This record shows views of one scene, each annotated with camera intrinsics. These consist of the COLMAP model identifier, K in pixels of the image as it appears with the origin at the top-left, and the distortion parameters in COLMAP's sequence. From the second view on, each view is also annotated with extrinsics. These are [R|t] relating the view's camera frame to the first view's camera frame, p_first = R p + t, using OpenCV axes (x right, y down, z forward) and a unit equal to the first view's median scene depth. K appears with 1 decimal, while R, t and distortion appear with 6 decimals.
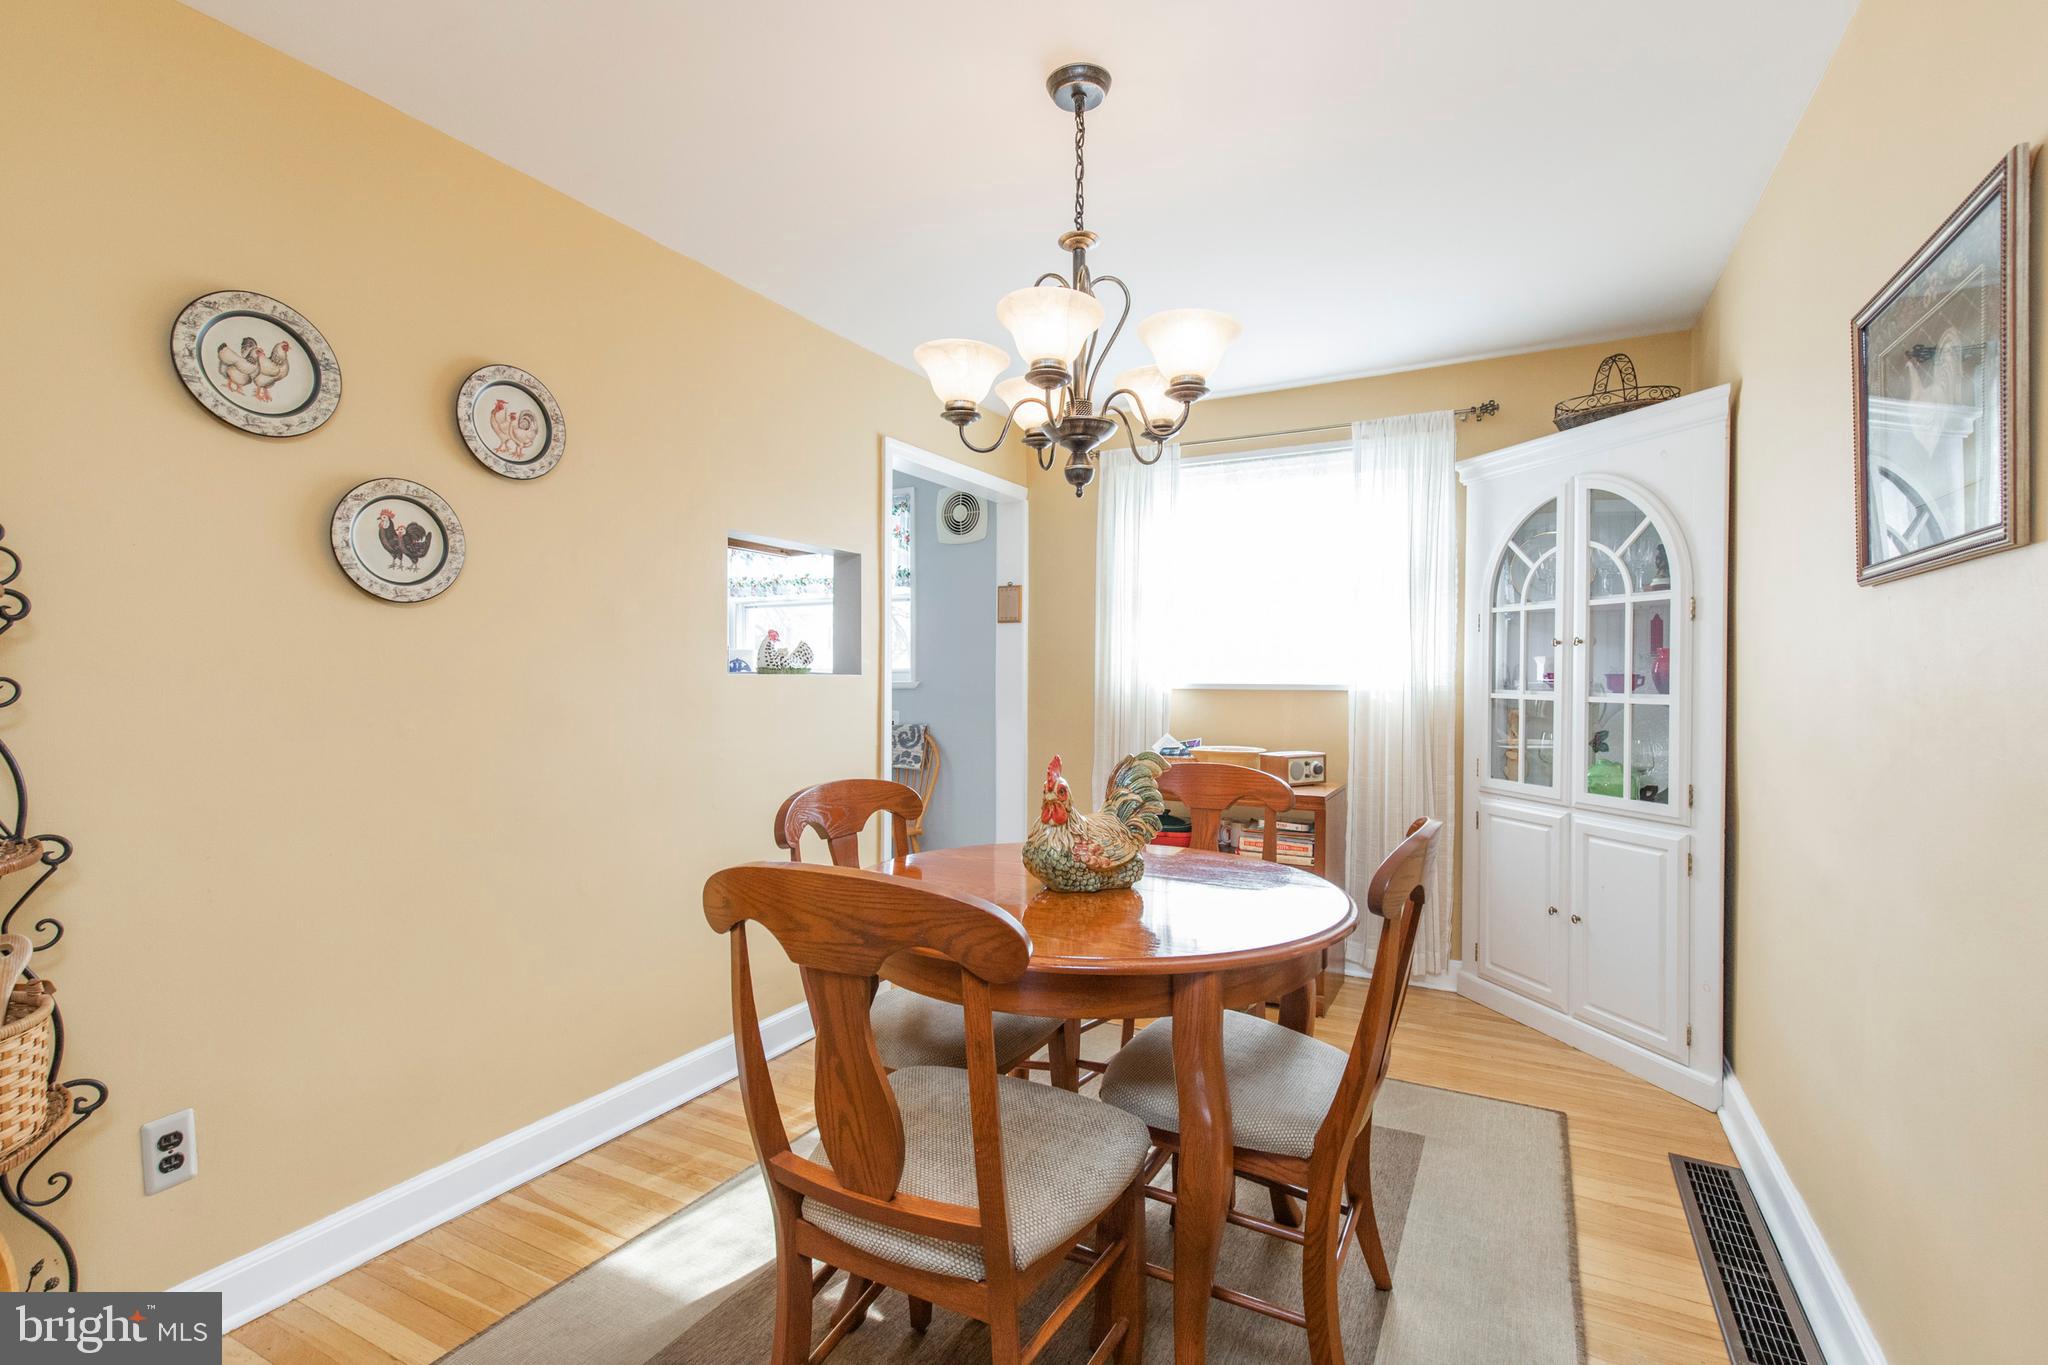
lens RADIAL K [[928.8, 0, 1020.3], [0, 928.8, 681.8], [0, 0, 1]] dist [0.012696, 0.000155]
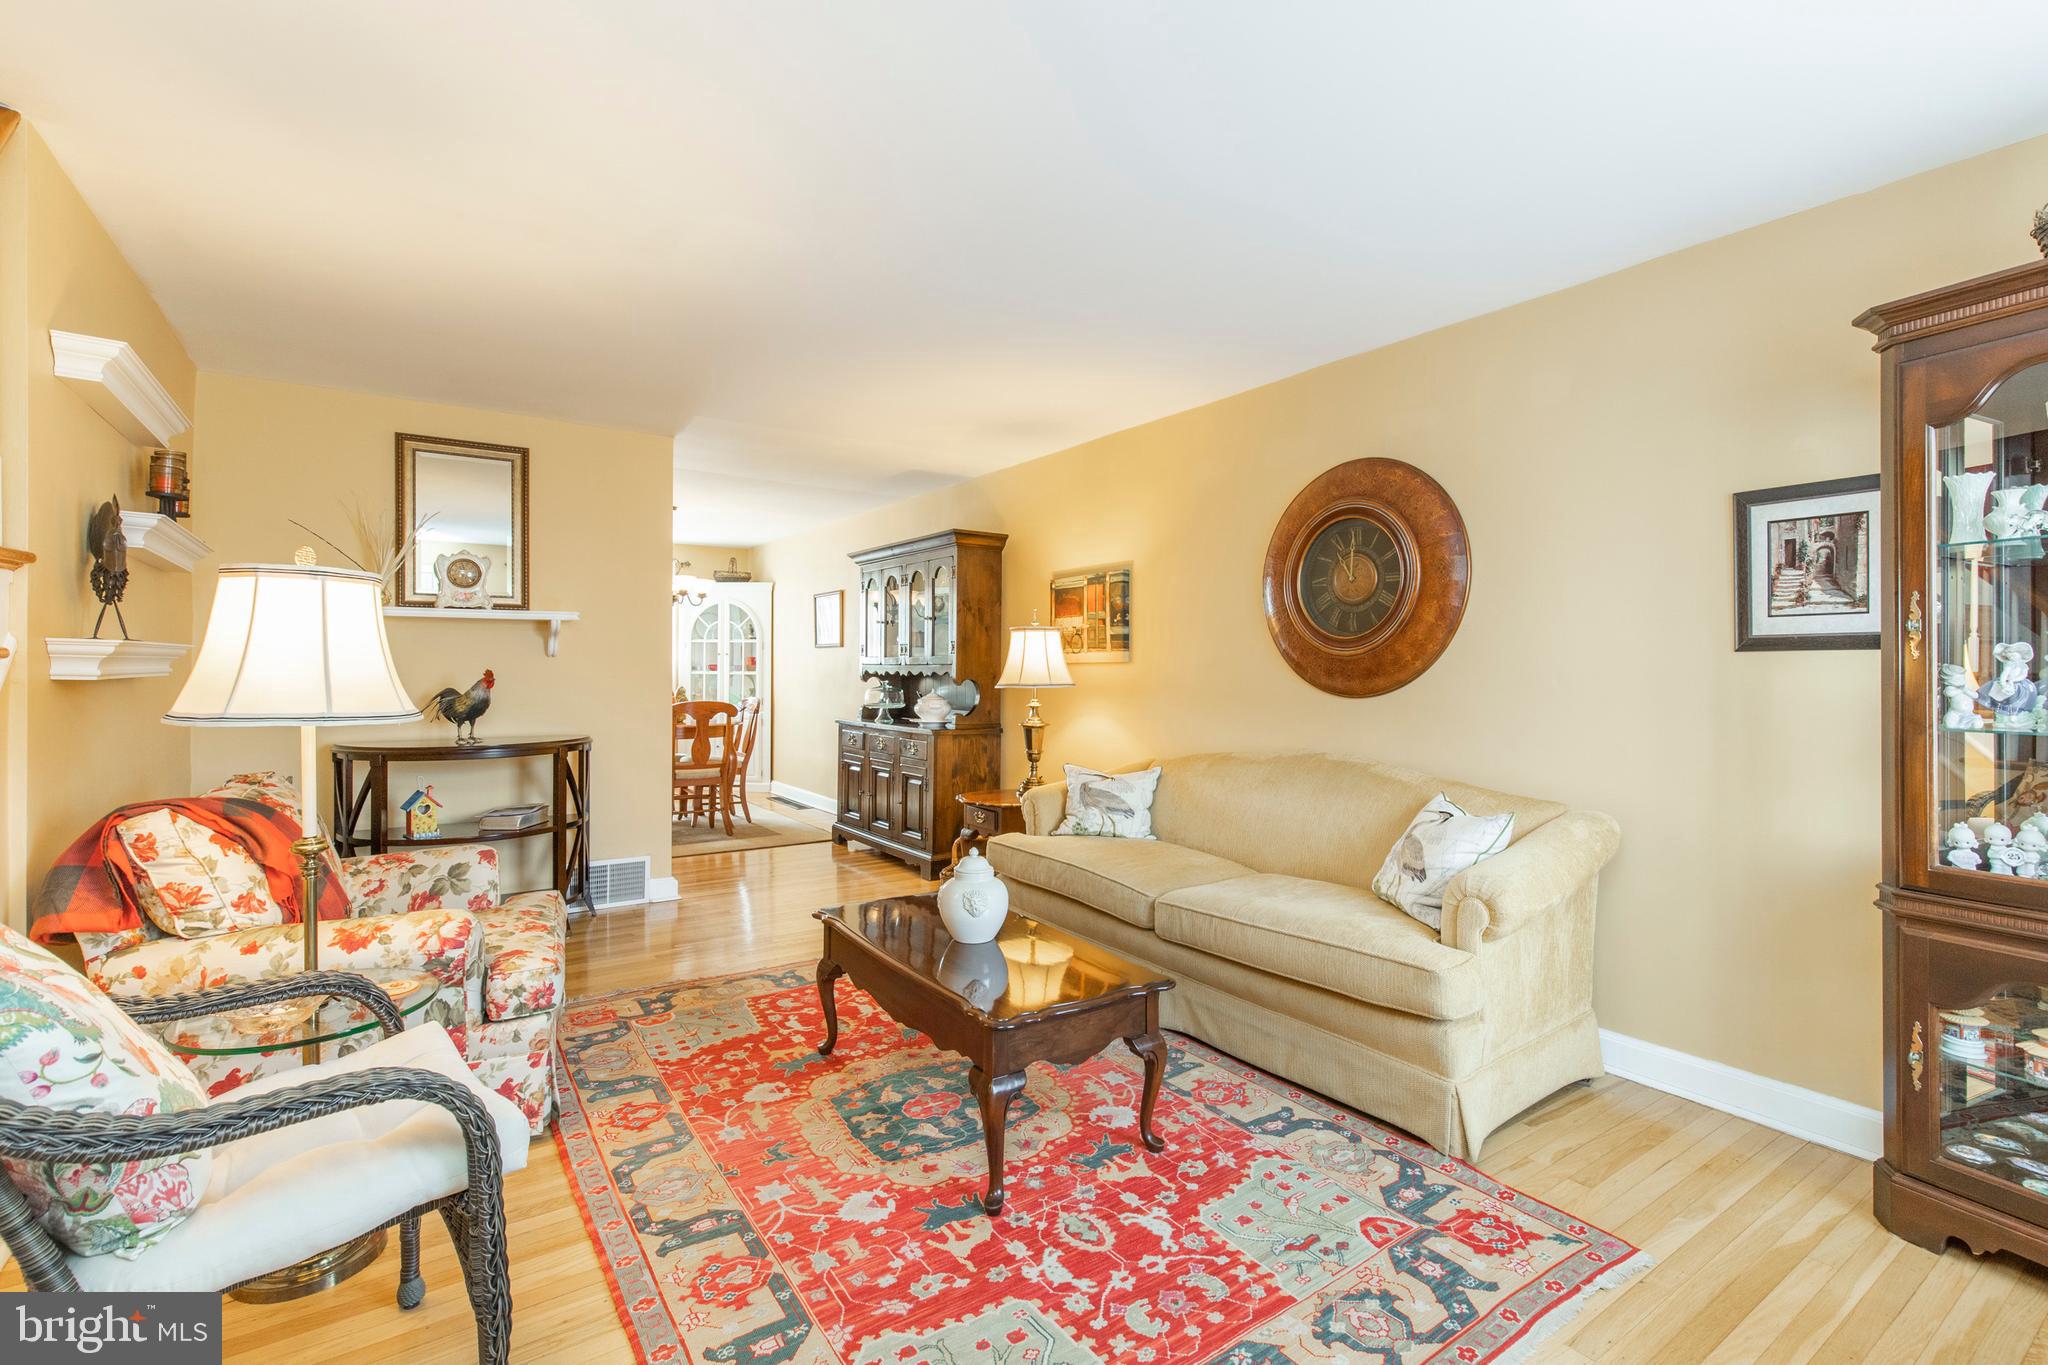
lens RADIAL K [[928.8, 0, 1037.9], [0, 928.8, 670.9], [0, 0, 1]] dist [0.012696, 0.000155]
pose [[0.445730, -0.003932, 0.895159, -1.525872], [0.005228, 0.999985, 0.001789, 0.007950], [-0.895152, 0.003882, 0.445744, -1.140671]]
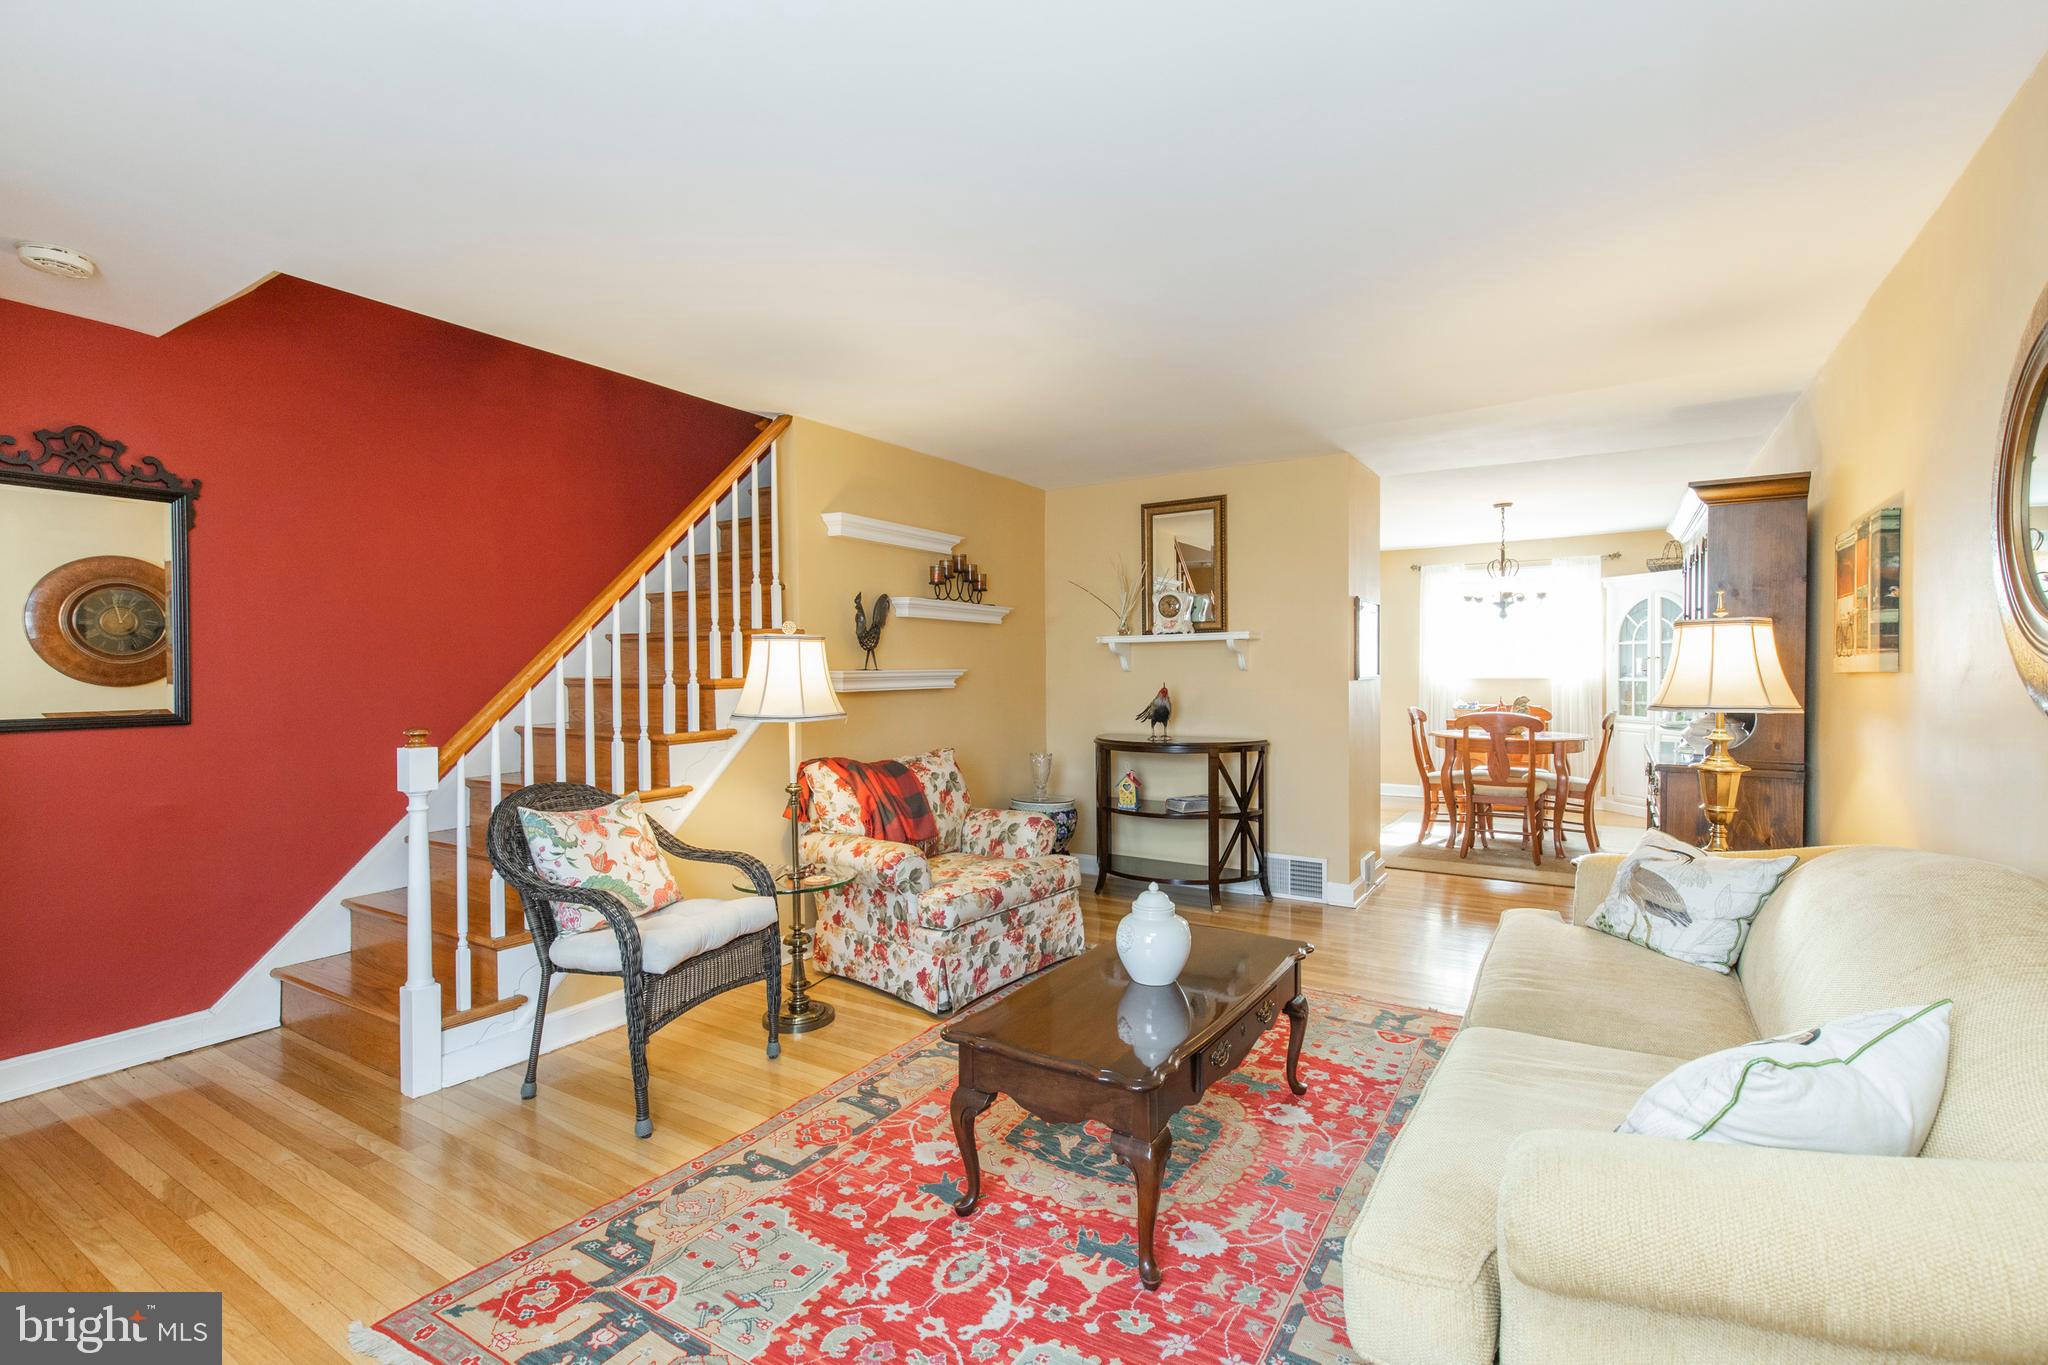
lens RADIAL K [[928.8, 0, 1041.0], [0, 928.8, 684.0], [0, 0, 1]] dist [0.012696, 0.000155]
pose [[0.998159, -0.009780, -0.059851, -0.847401], [0.010185, 0.999927, 0.006459, -0.005130], [0.059784, -0.007057, 0.998186, -1.503545]]
